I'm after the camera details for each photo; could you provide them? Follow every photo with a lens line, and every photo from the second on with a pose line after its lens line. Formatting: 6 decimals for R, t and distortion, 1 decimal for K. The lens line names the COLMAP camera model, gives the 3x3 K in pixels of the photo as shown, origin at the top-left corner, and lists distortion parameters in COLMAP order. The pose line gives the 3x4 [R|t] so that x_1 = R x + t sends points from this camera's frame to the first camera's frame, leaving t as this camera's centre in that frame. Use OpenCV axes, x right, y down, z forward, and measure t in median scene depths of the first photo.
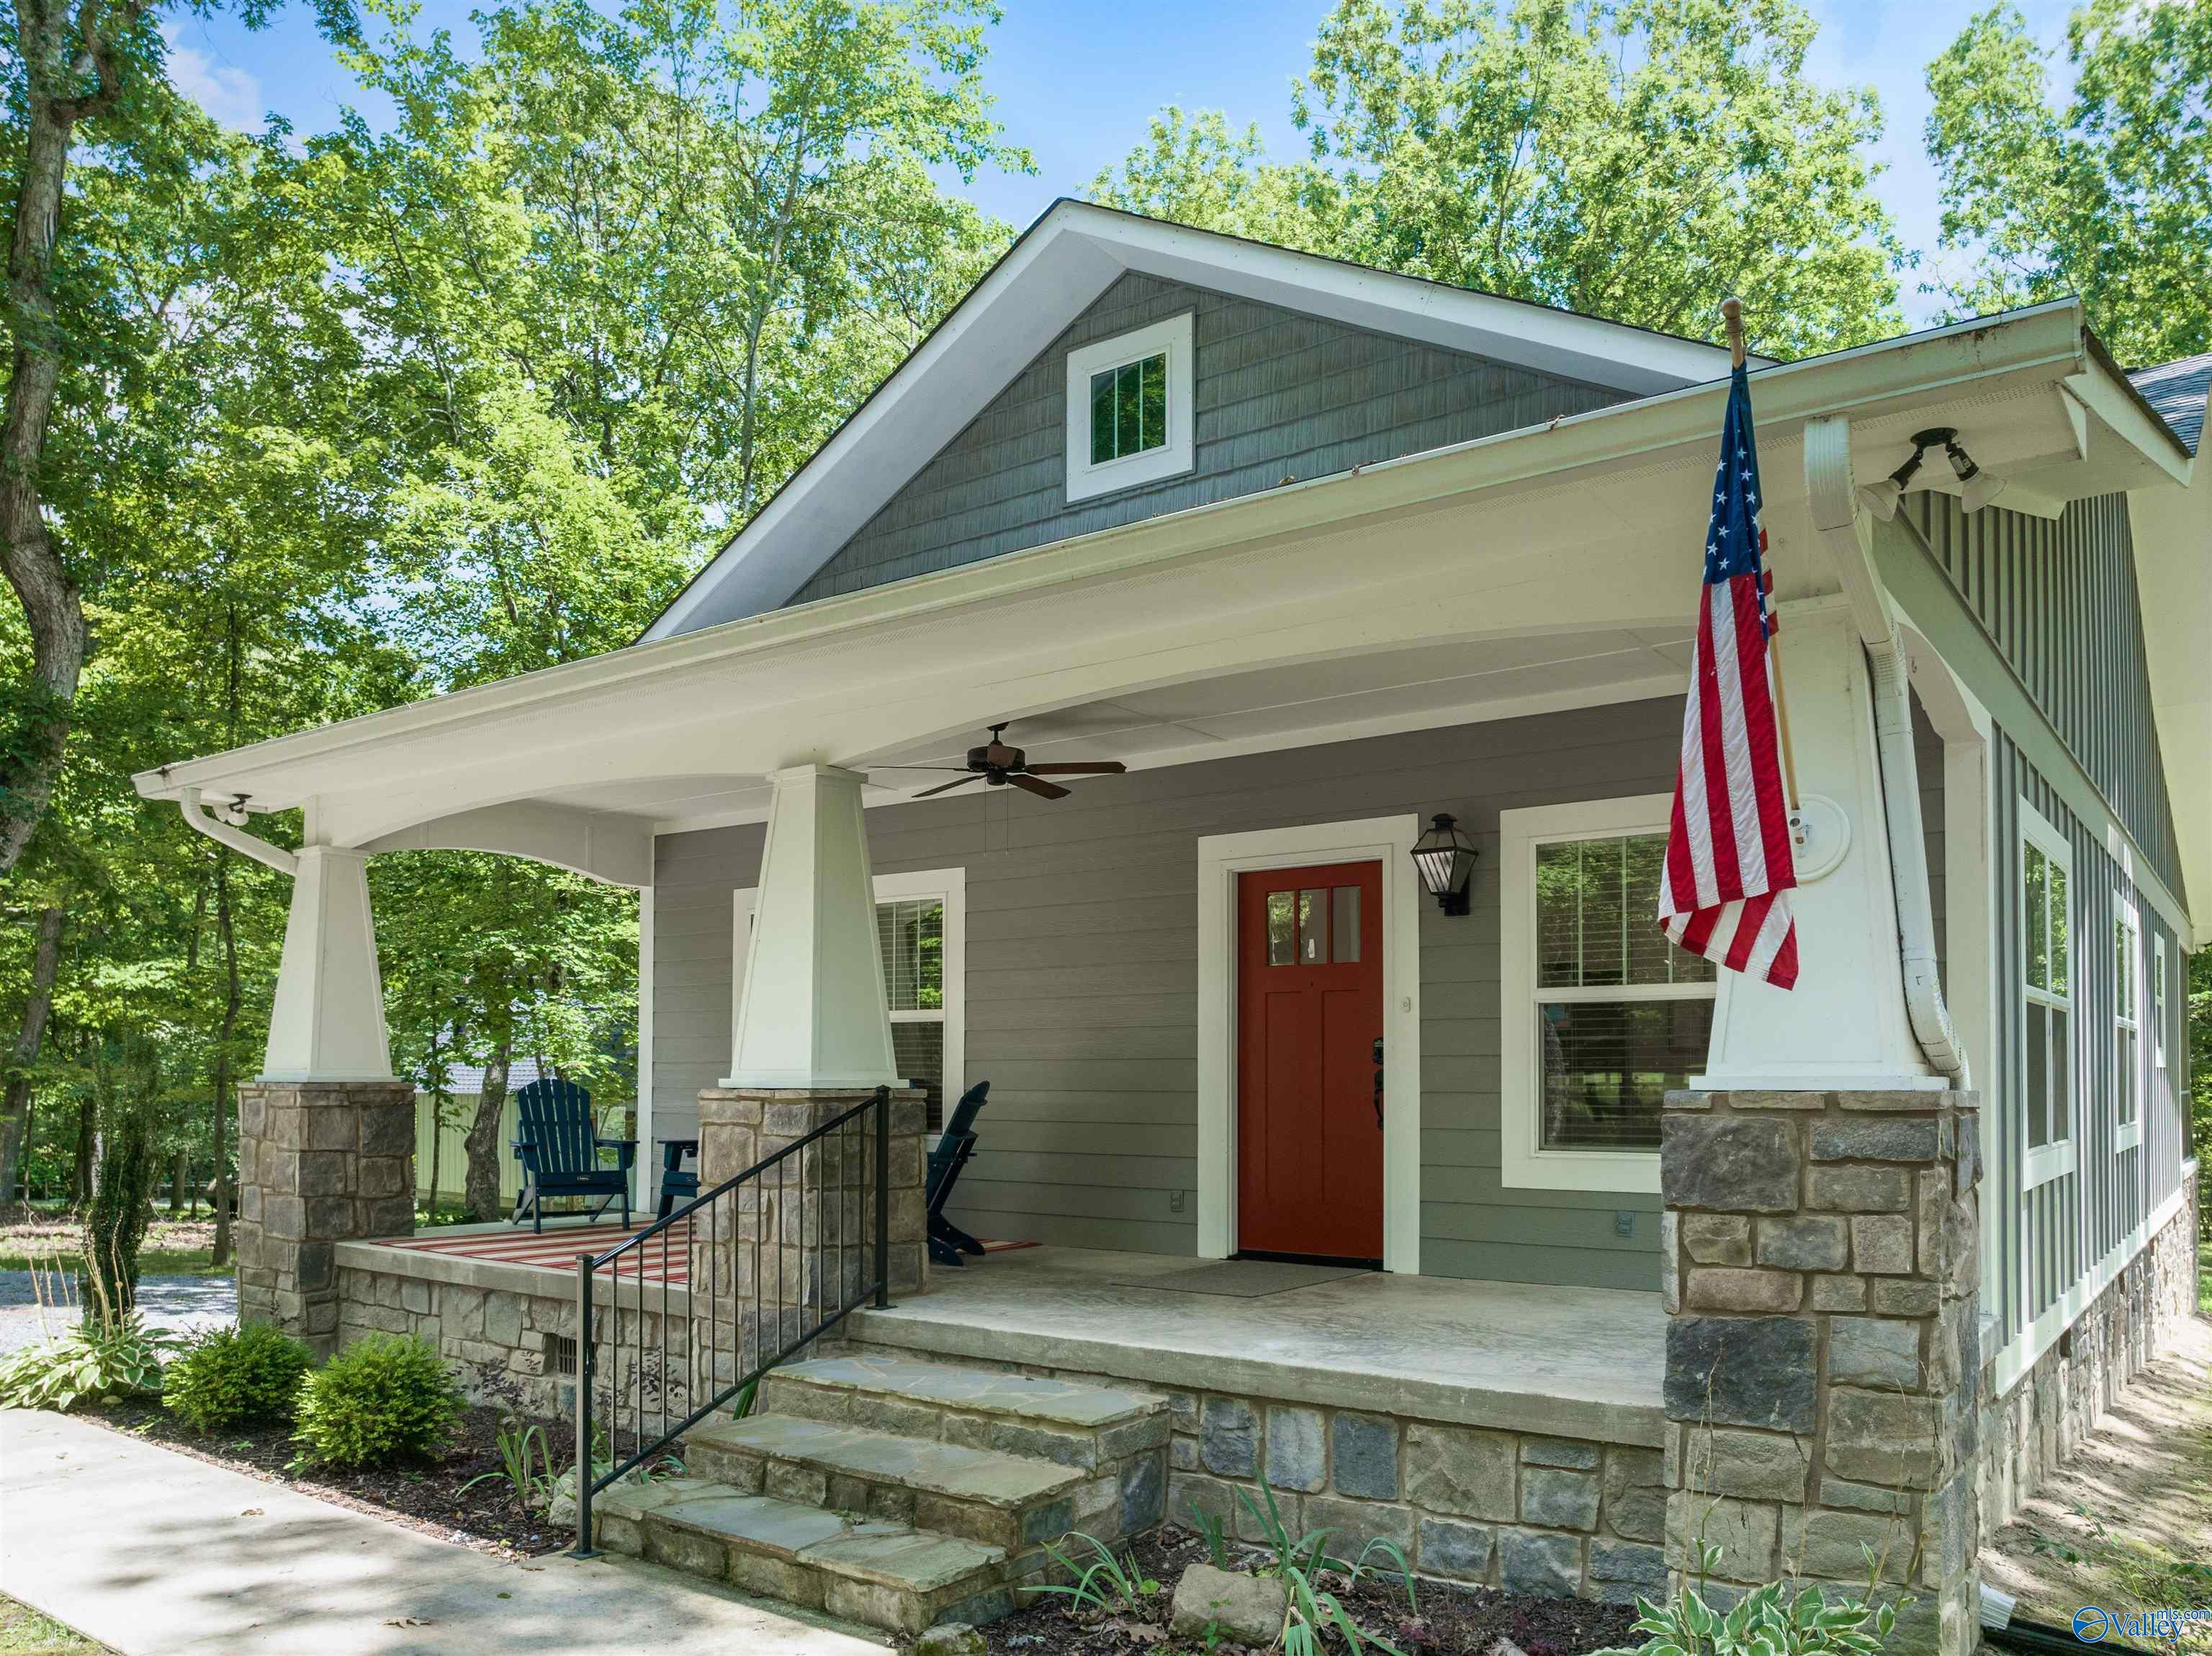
lens RADIAL K [[1675.2, 0, 1106.8], [0, 1675.2, 1002.4], [0, 0, 1]] dist [-0.019186, -0.006921]
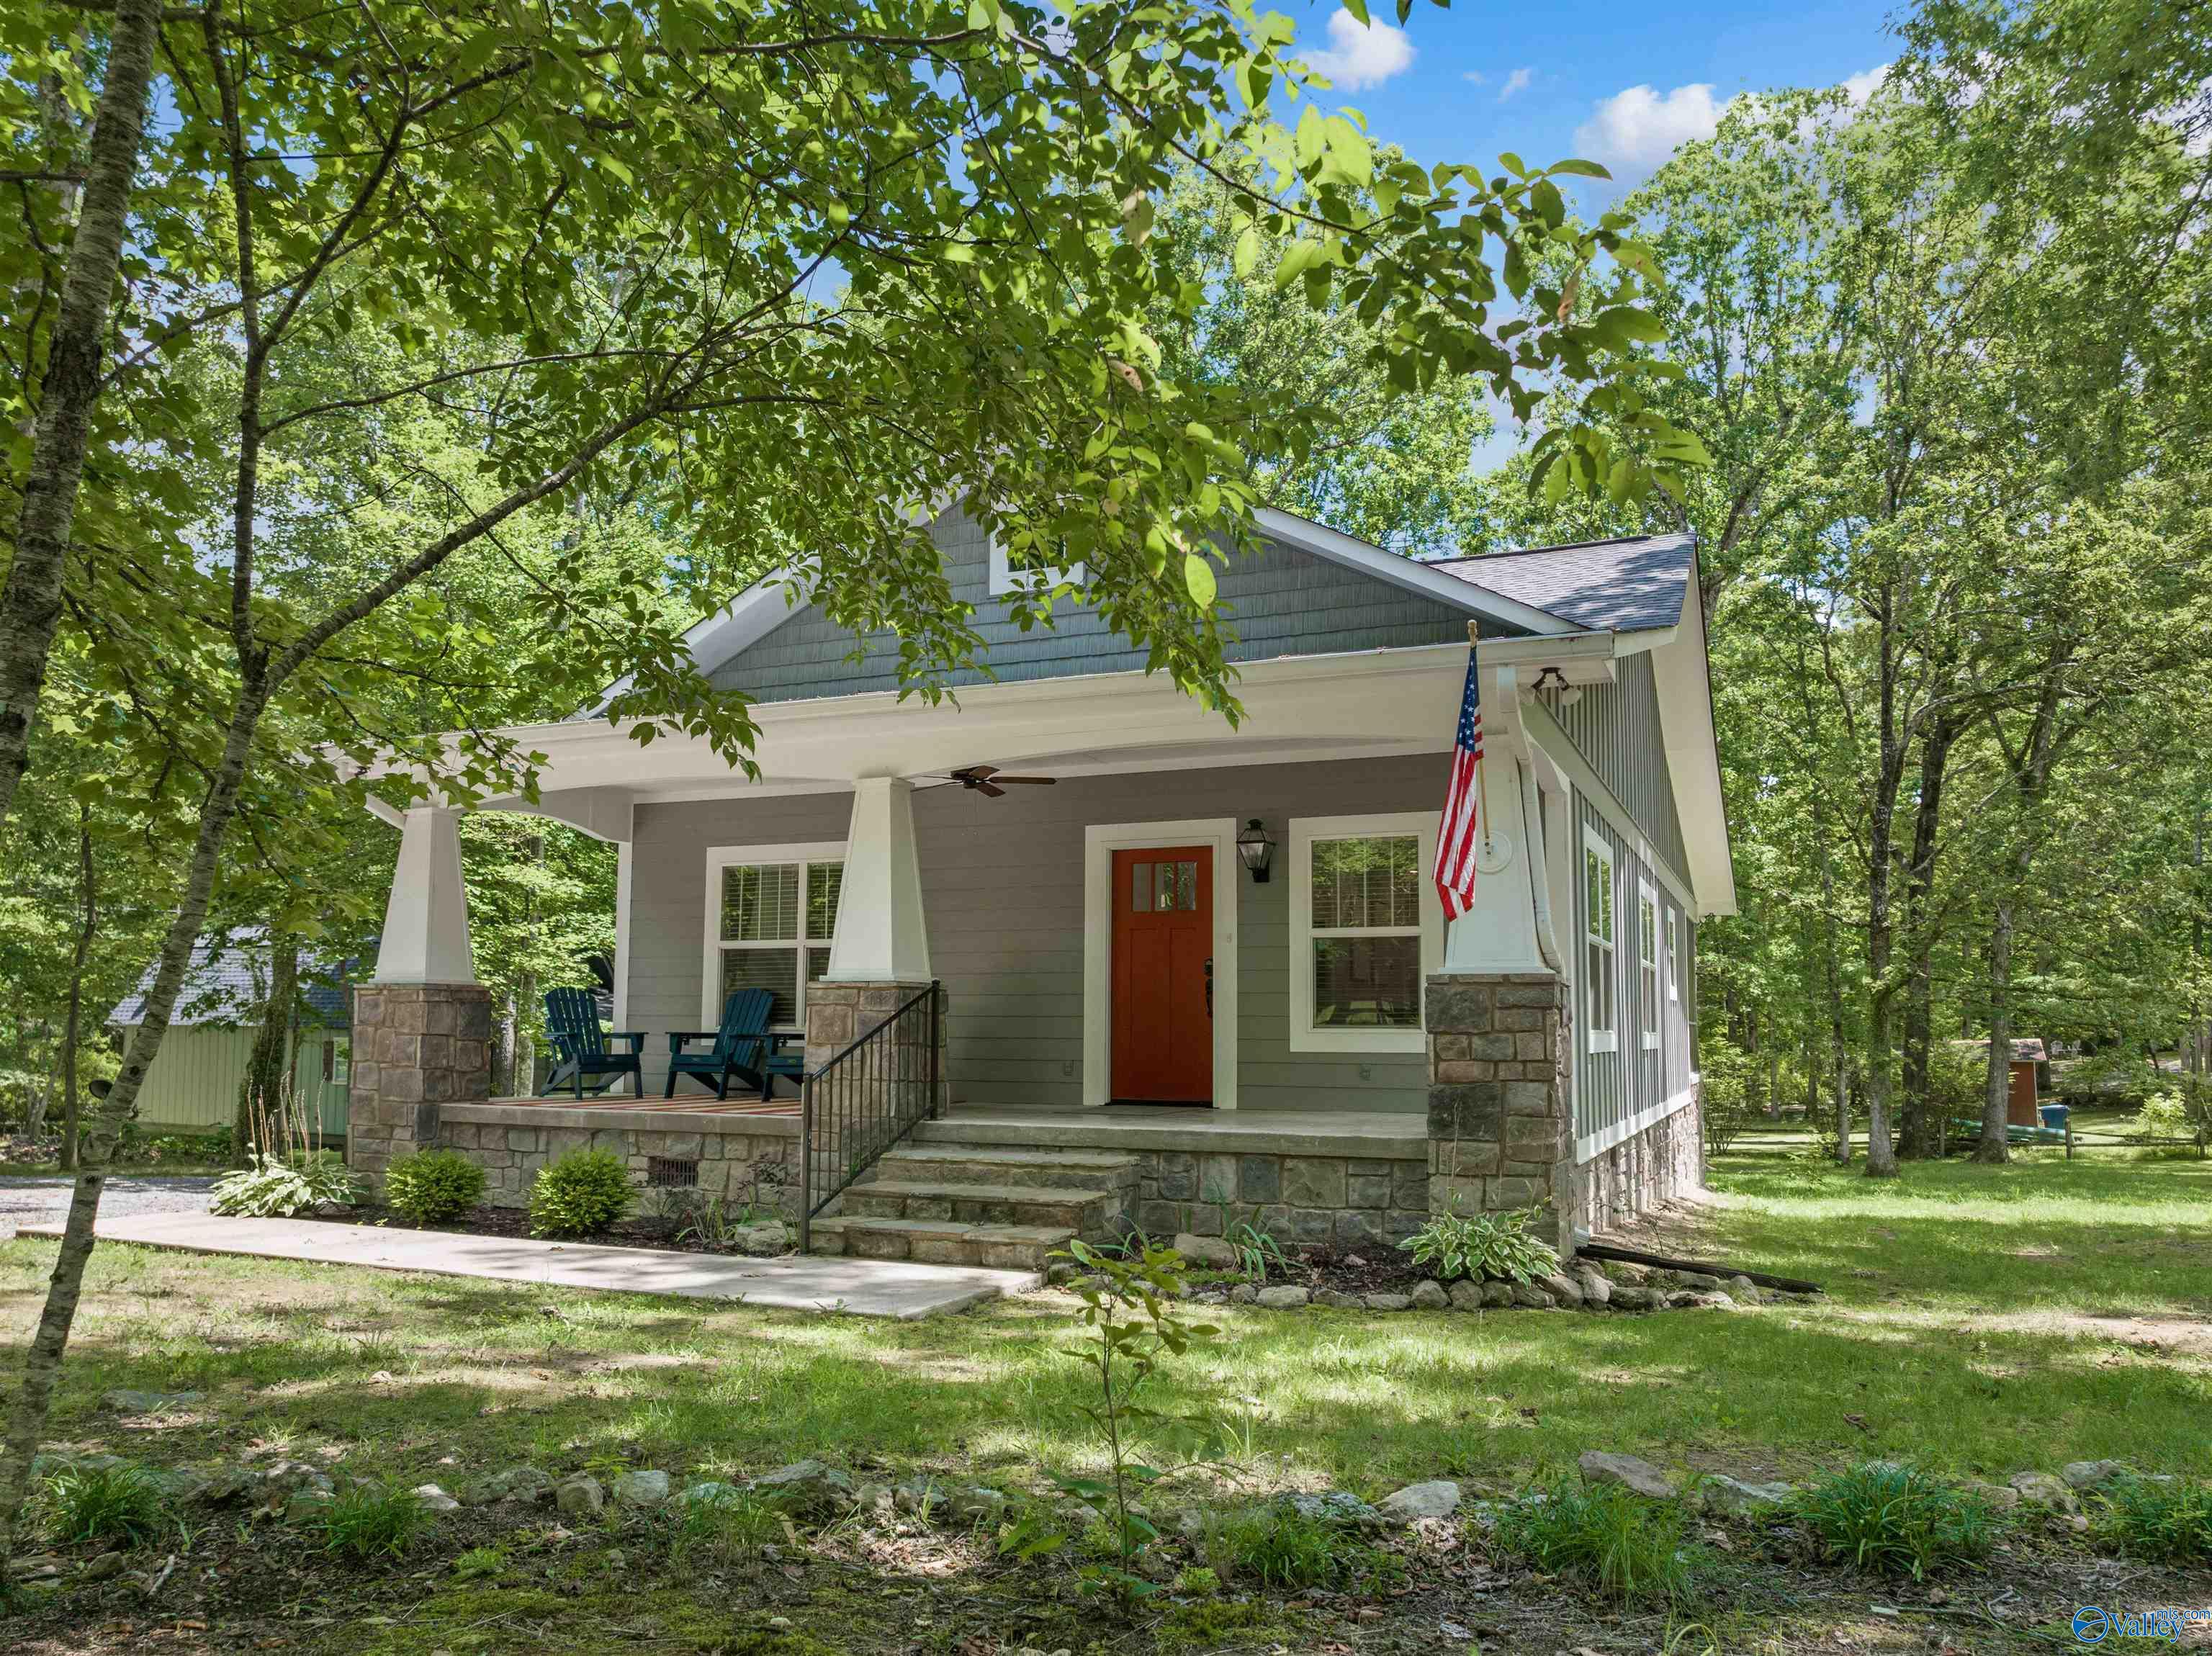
lens RADIAL K [[1635.1, 0, 1106.0], [0, 1635.1, 828.0], [0, 0, 1]] dist [-0.007330, -0.002763]
pose [[0.974663, 0.031425, 0.221461, -0.272065], [-0.014124, 0.996753, -0.079277, 0.021764], [-0.223233, 0.074141, 0.971942, -0.471688]]
